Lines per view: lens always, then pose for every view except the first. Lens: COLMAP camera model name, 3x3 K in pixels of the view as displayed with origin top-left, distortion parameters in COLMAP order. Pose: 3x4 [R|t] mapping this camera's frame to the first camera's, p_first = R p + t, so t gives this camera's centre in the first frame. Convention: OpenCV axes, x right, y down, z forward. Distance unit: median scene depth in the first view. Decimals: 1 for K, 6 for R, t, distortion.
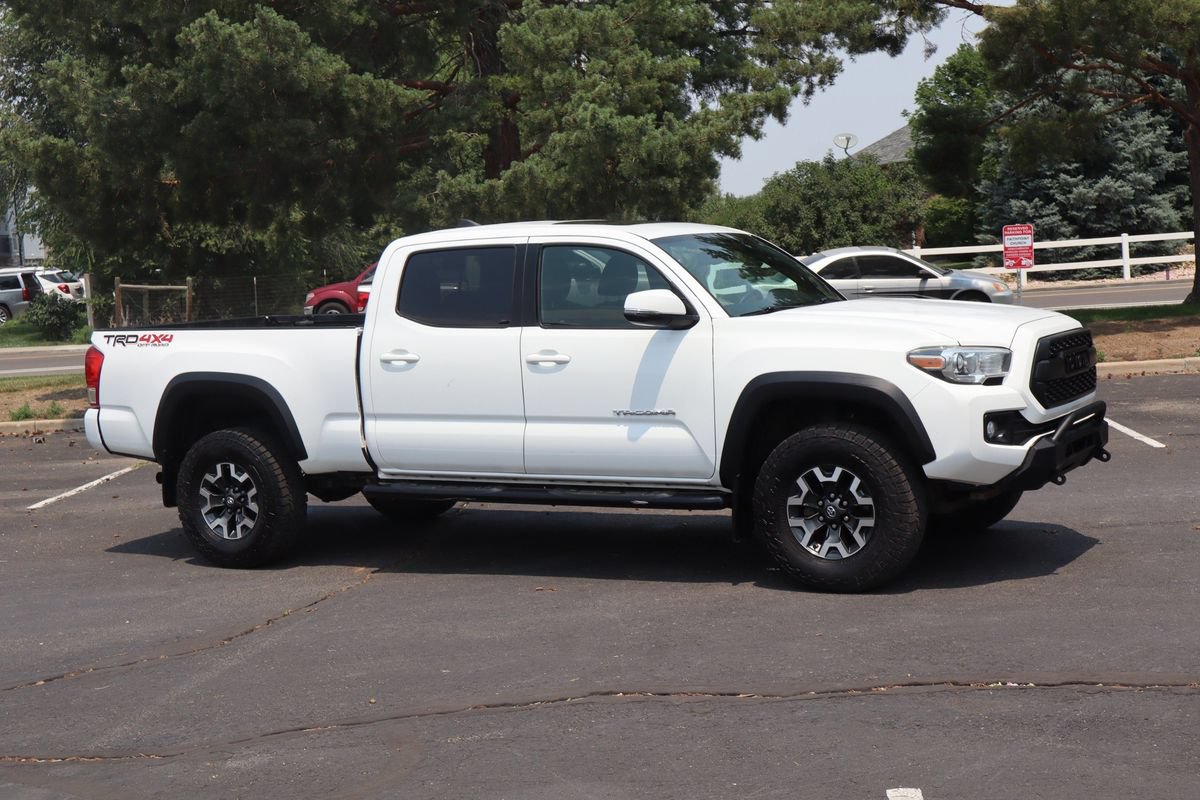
lens RADIAL K [[1800.8, 0, 674.3], [0, 1800.8, 400.5], [0, 0, 1]] dist [0.055829, 0.129864]
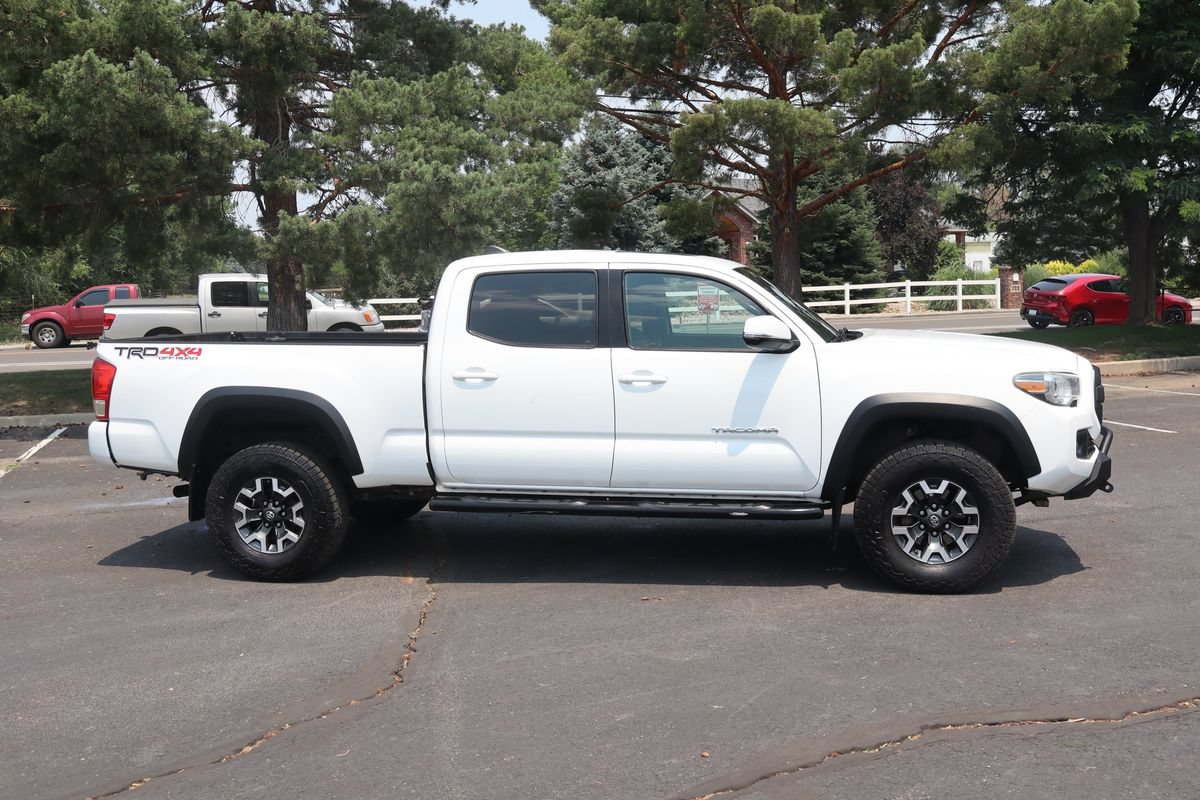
lens RADIAL K [[1239.2, 0, 654.9], [0, 1239.2, 400.3], [0, 0, 1]] dist [0.022683, 0.010649]
pose [[0.946239, 0.006338, 0.323405, -0.276049], [-0.005841, 0.999980, -0.002505, -0.007936], [-0.323415, 0.000481, 0.946257, 0.289430]]
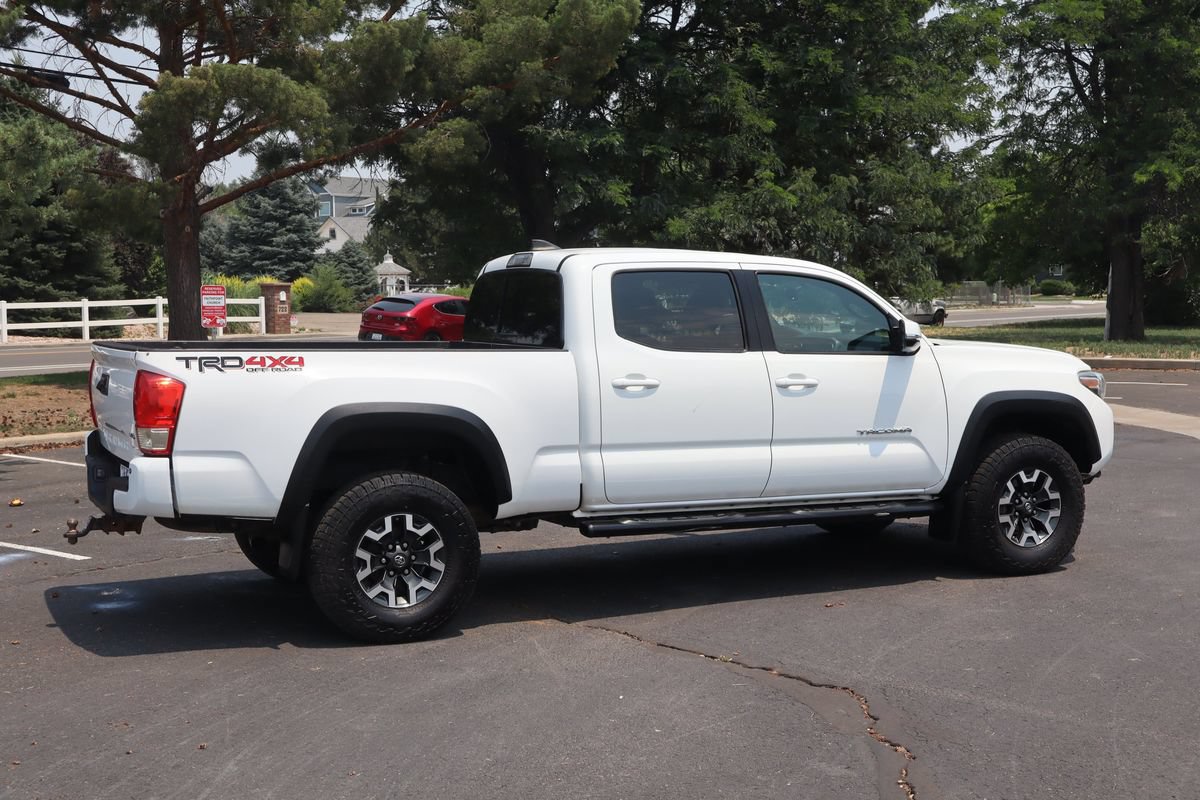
lens RADIAL K [[1559.3, 0, 673.8], [0, 1559.3, 392.2], [0, 0, 1]] dist [0.012210, 0.056445]
pose [[0.577813, 0.001774, 0.816167, -0.775023], [0.039524, 0.998764, -0.030152, 0.006001], [-0.815211, 0.049680, 0.577029, 0.505188]]
